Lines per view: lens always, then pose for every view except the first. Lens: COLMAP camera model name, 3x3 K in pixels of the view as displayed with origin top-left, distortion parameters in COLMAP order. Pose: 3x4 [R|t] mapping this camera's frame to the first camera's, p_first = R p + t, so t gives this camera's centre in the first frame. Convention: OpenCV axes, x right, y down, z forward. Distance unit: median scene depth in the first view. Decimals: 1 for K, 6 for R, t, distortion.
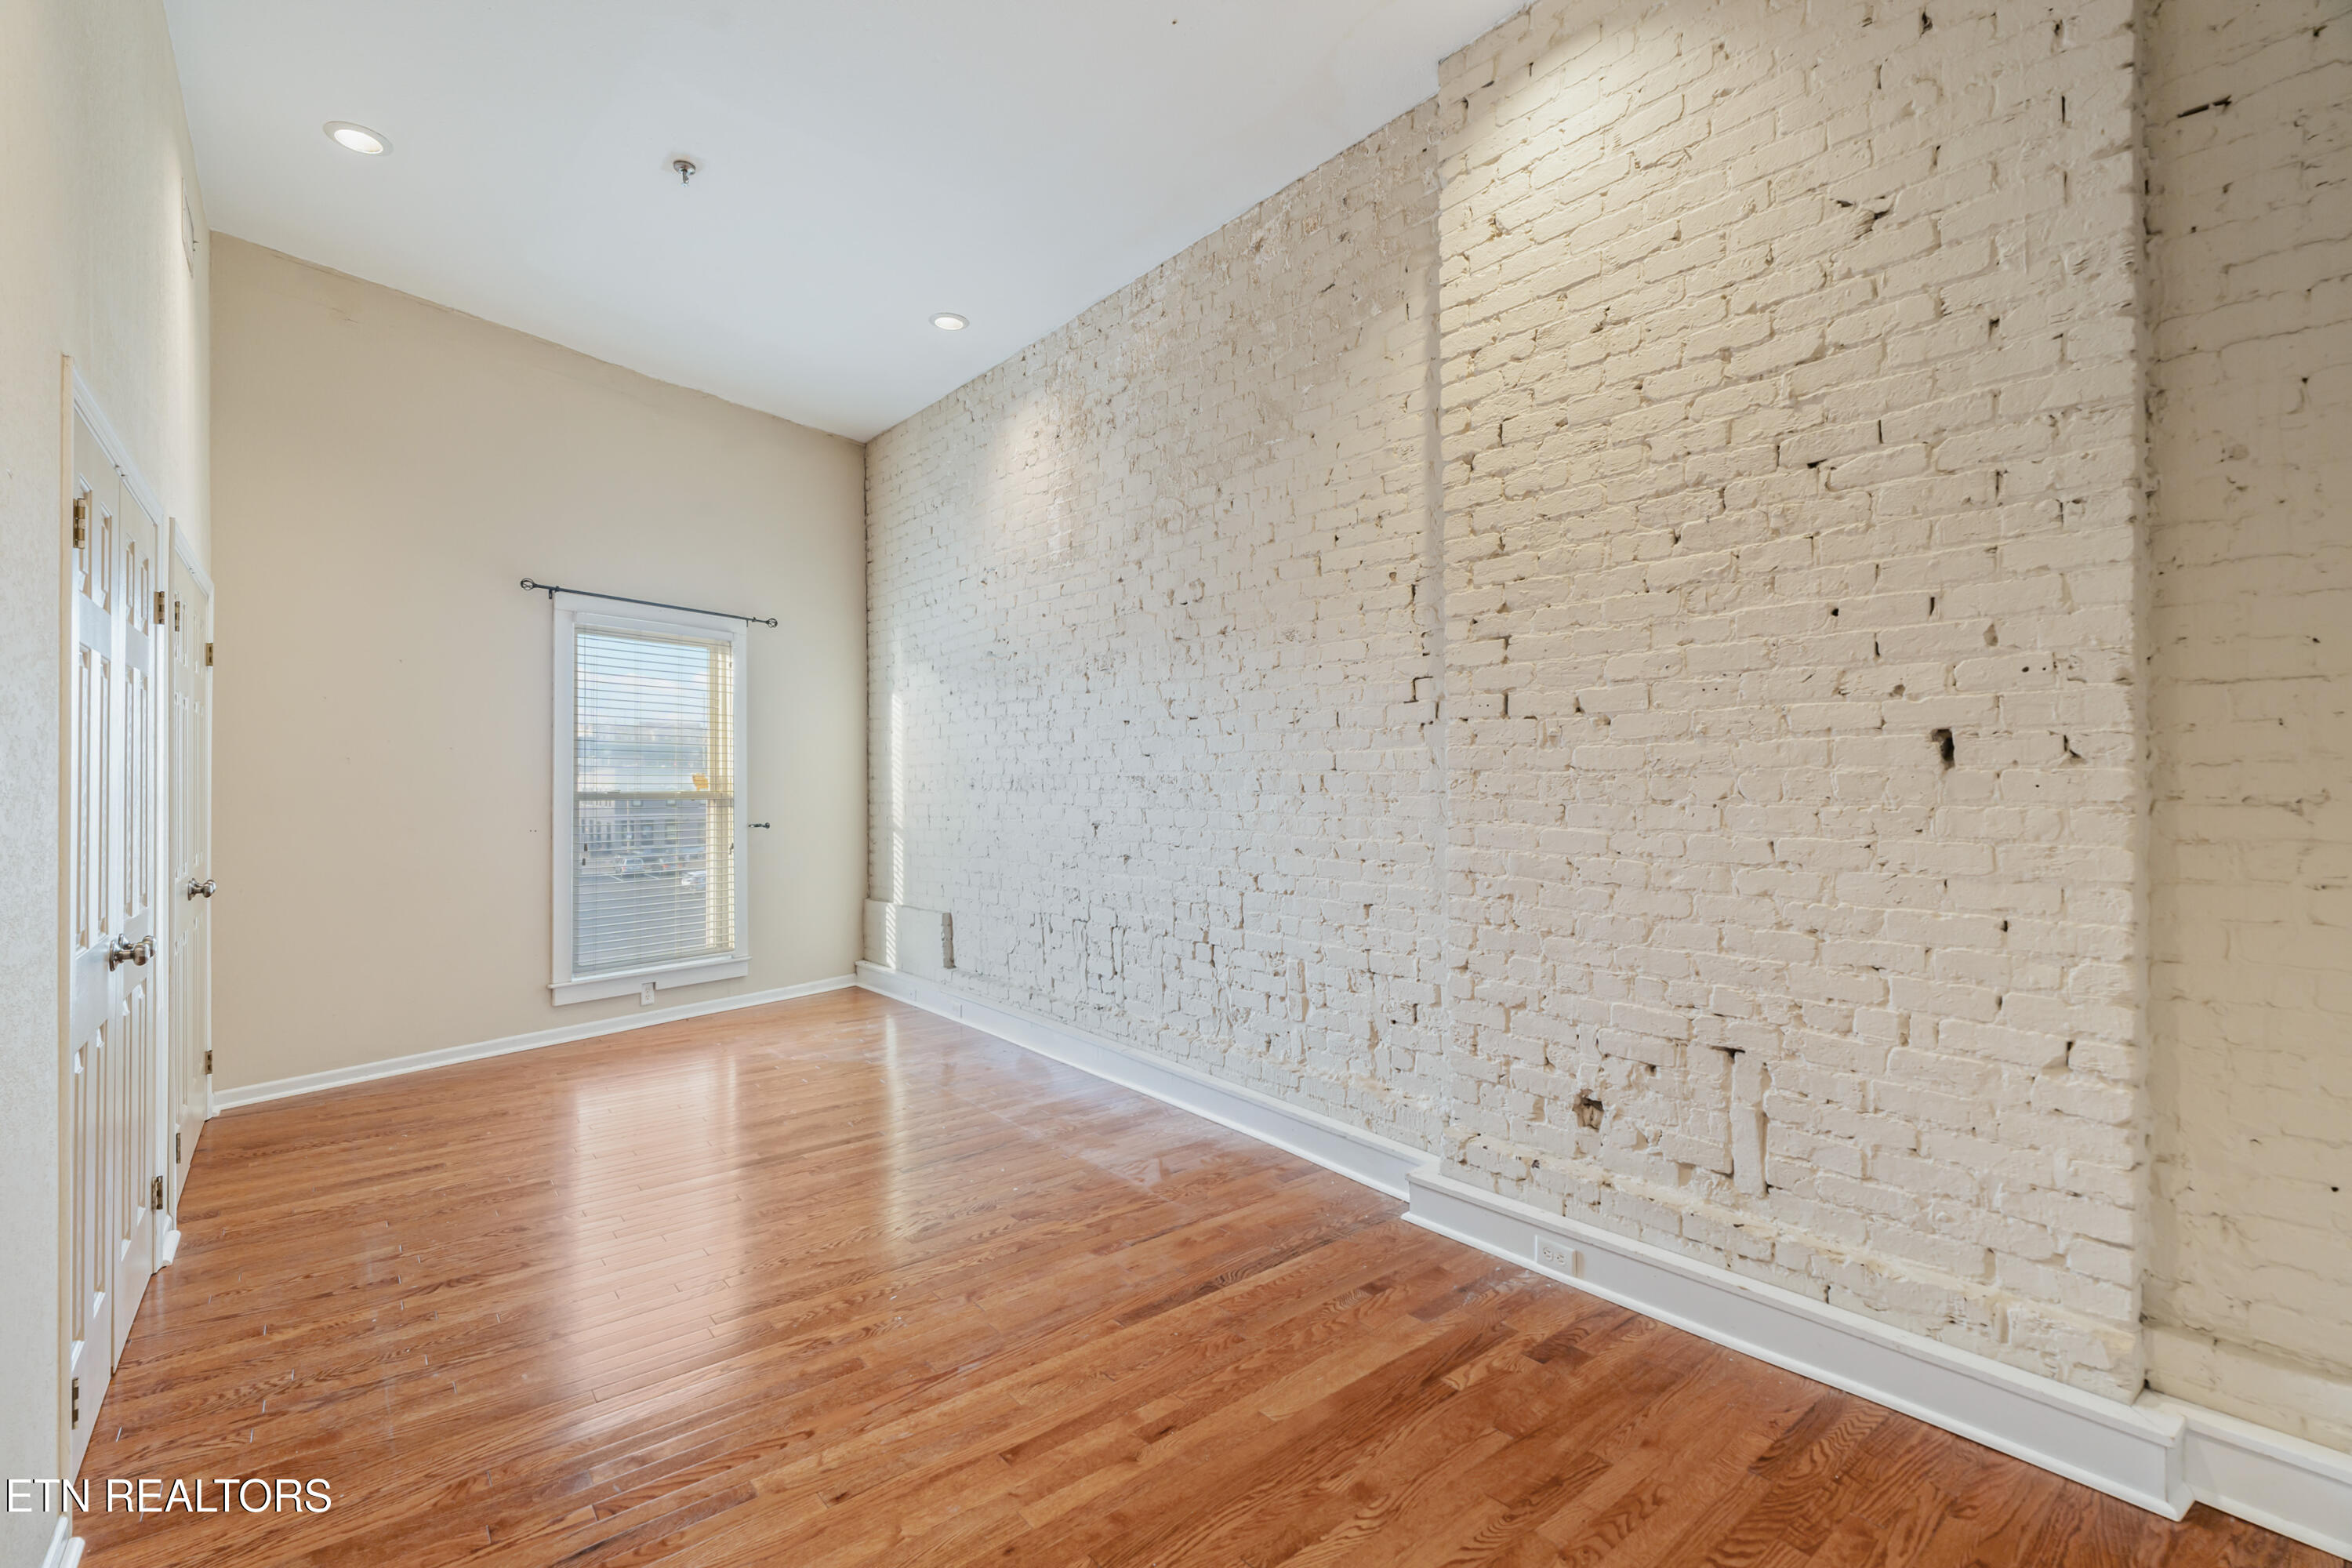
lens RADIAL K [[1069.5, 0, 1177.0], [0, 1069.5, 779.1], [0, 0, 1]] dist [-0.001406, 0.000584]
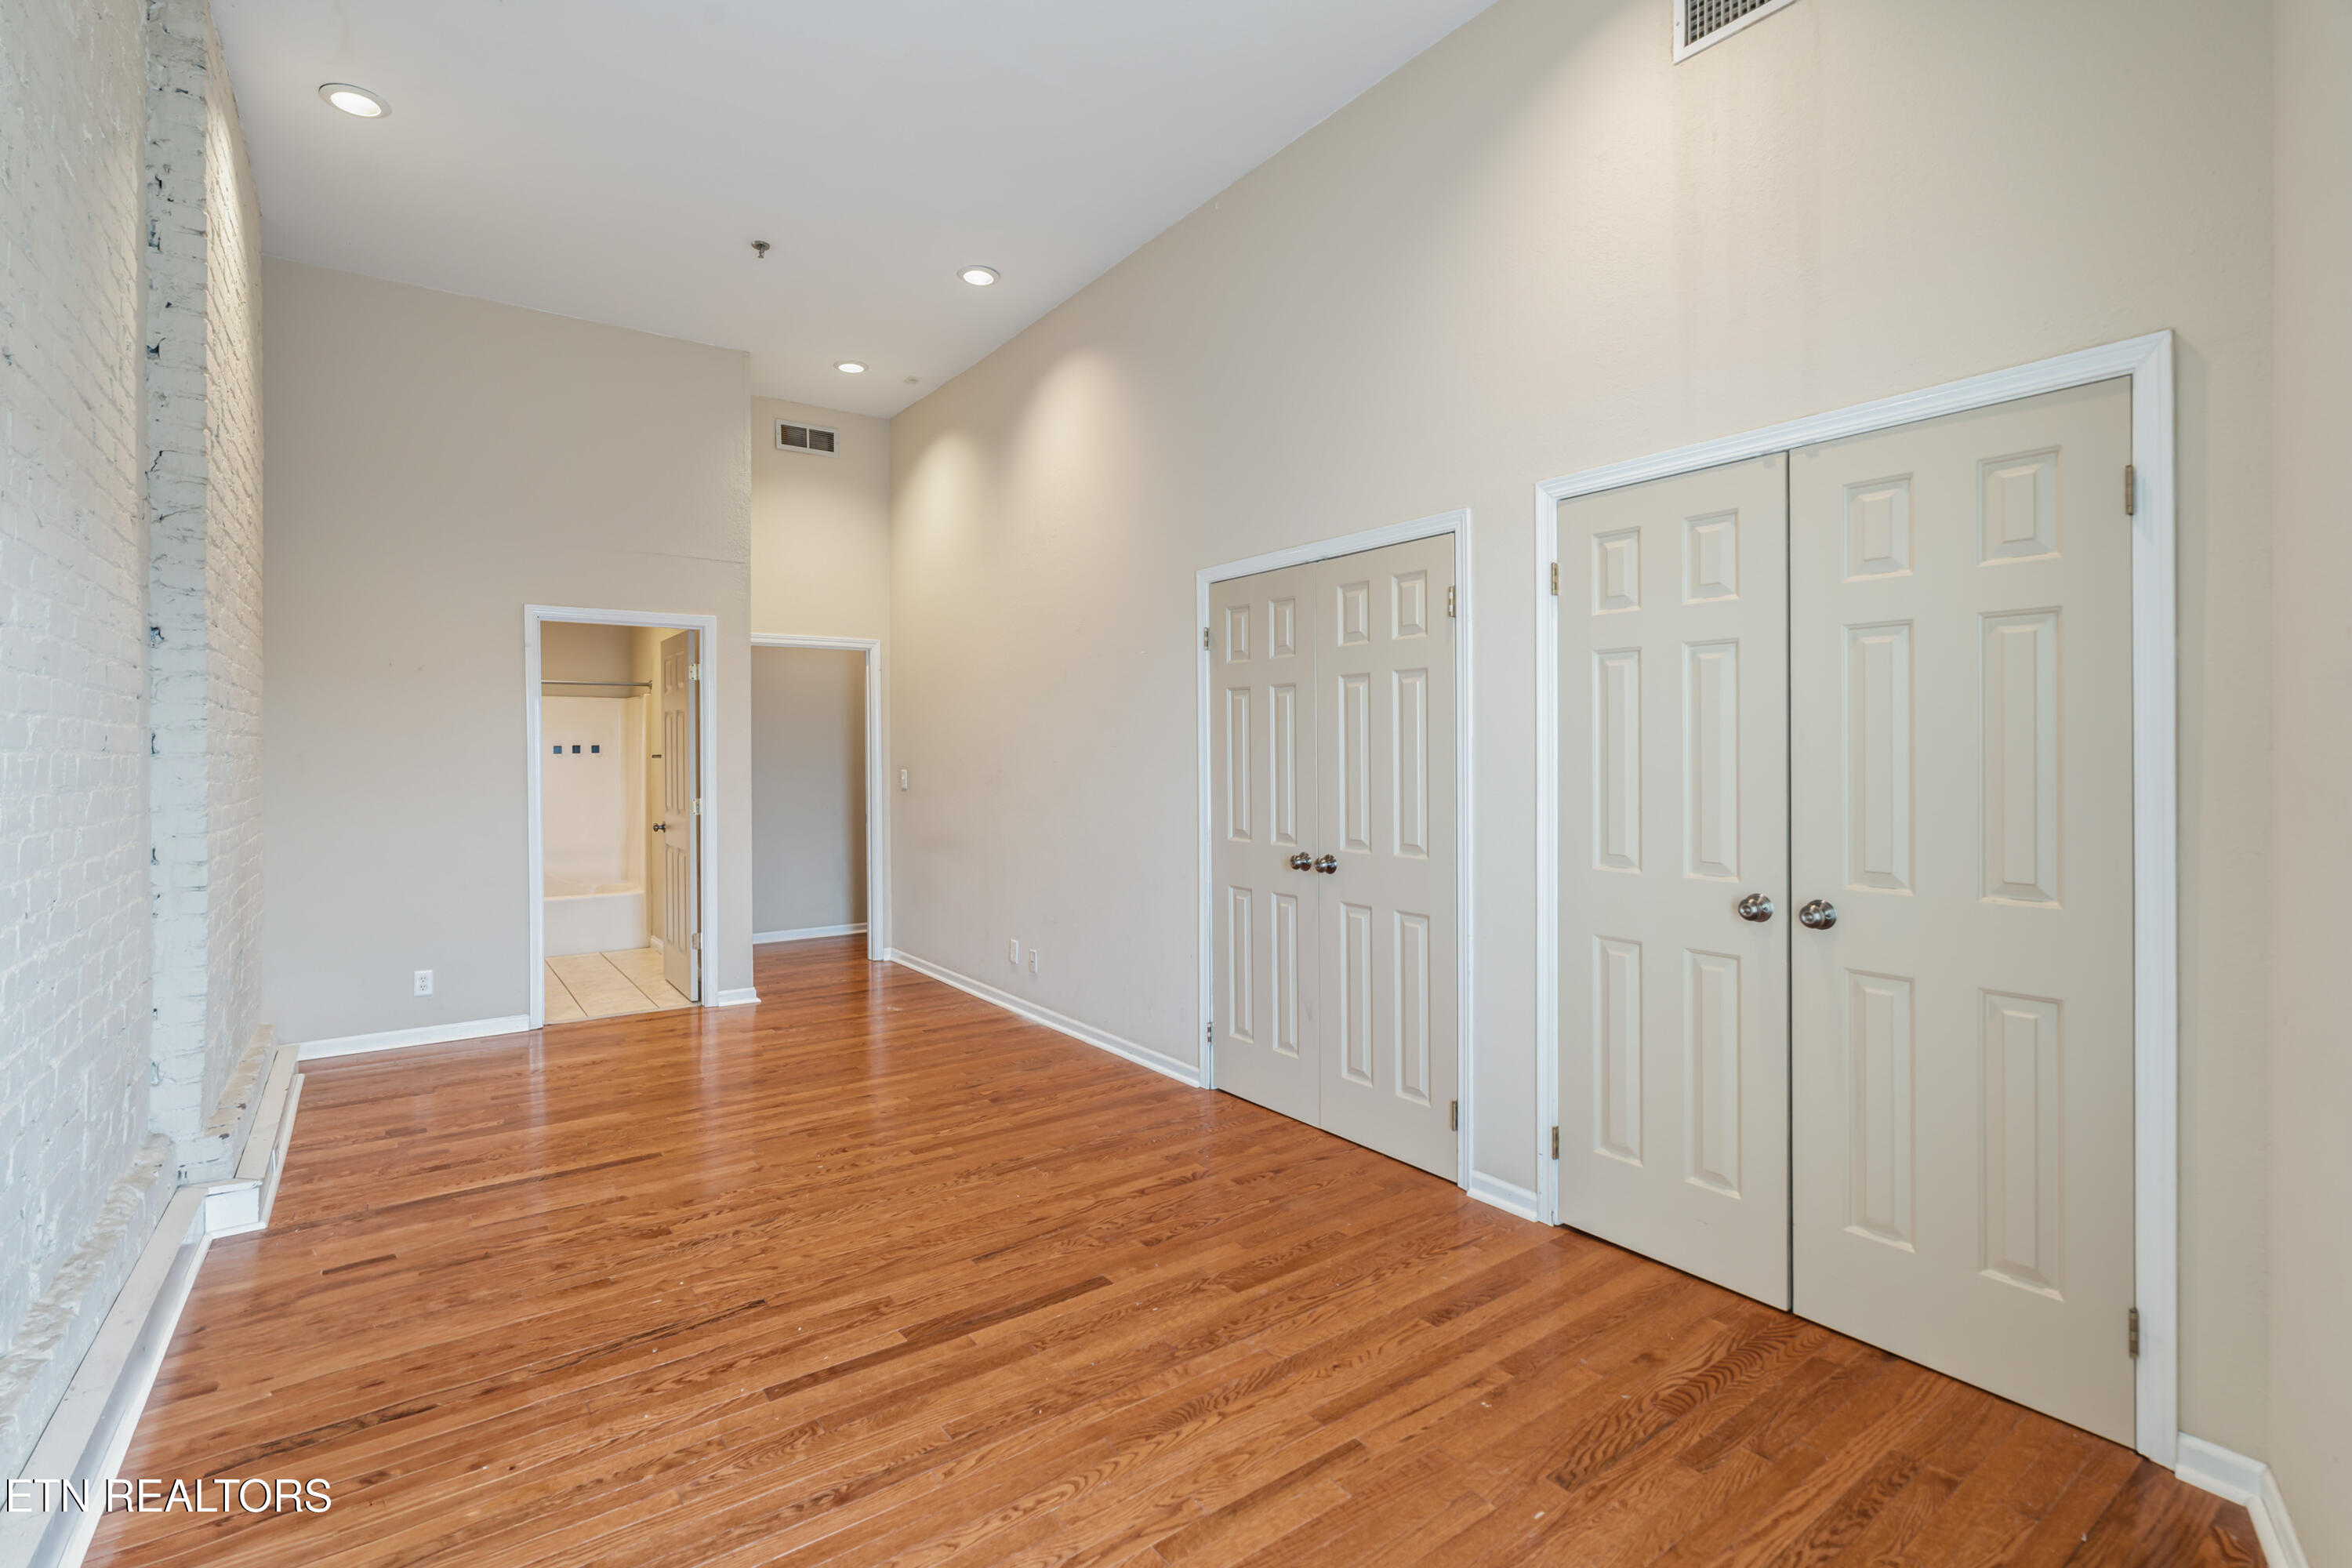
lens RADIAL K [[1069.5, 0, 1175.8], [0, 1069.5, 768.4], [0, 0, 1]] dist [-0.001406, 0.000584]
pose [[-0.998810, 0.005609, 0.048437, -0.772085], [0.006007, 0.999949, 0.008080, 0.009402], [-0.048390, 0.008361, -0.998794, 2.309393]]
